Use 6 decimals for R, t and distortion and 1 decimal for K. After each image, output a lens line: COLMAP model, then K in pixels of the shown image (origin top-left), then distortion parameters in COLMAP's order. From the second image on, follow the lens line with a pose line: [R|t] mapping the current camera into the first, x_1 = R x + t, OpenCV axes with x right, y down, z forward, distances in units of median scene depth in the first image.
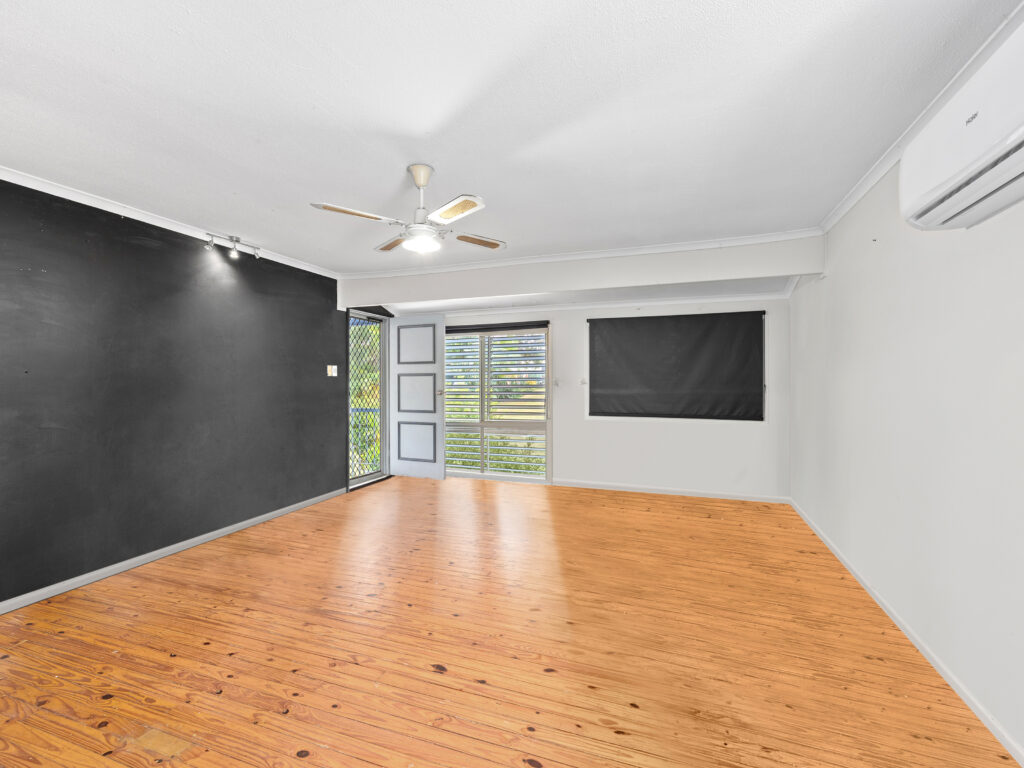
lens RADIAL K [[463.2, 0, 513.6], [0, 463.2, 383.8], [0, 0, 1]] dist [0.019968, 0.001073]
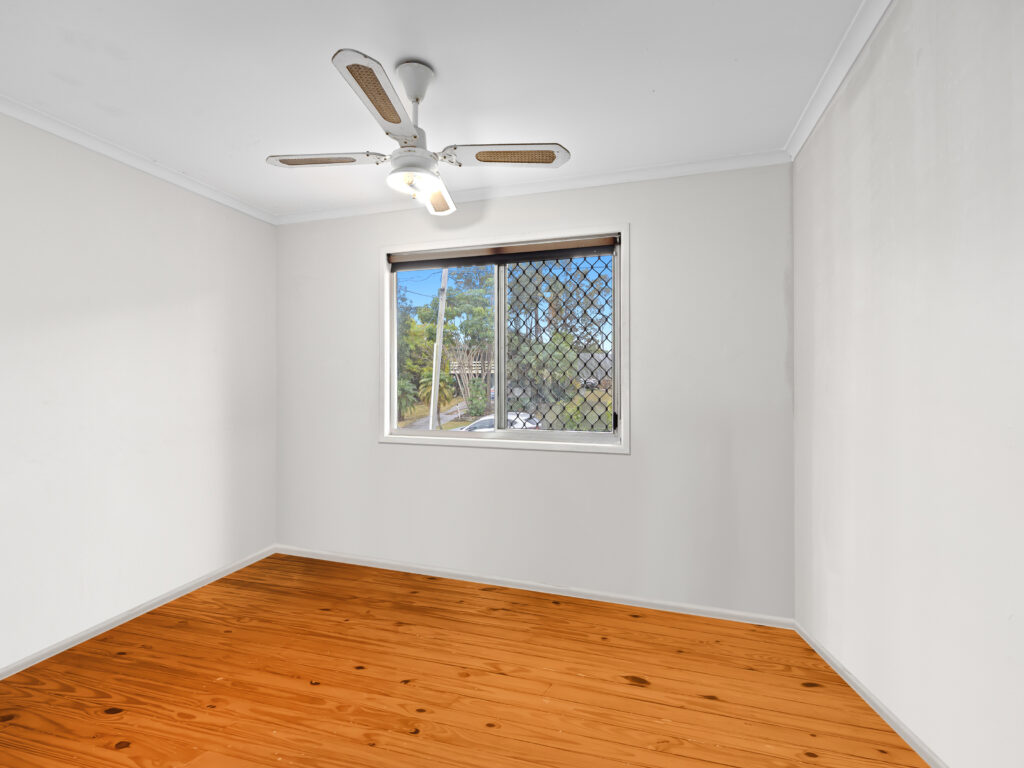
lens RADIAL K [[530.3, 0, 513.4], [0, 530.3, 363.4], [0, 0, 1]] dist [0.011531, -0.000061]
pose [[0.994863, -0.001942, 0.101213, -0.443845], [-0.006949, 0.996148, 0.087415, -0.040877], [-0.100993, -0.087669, 0.991017, 0.110938]]
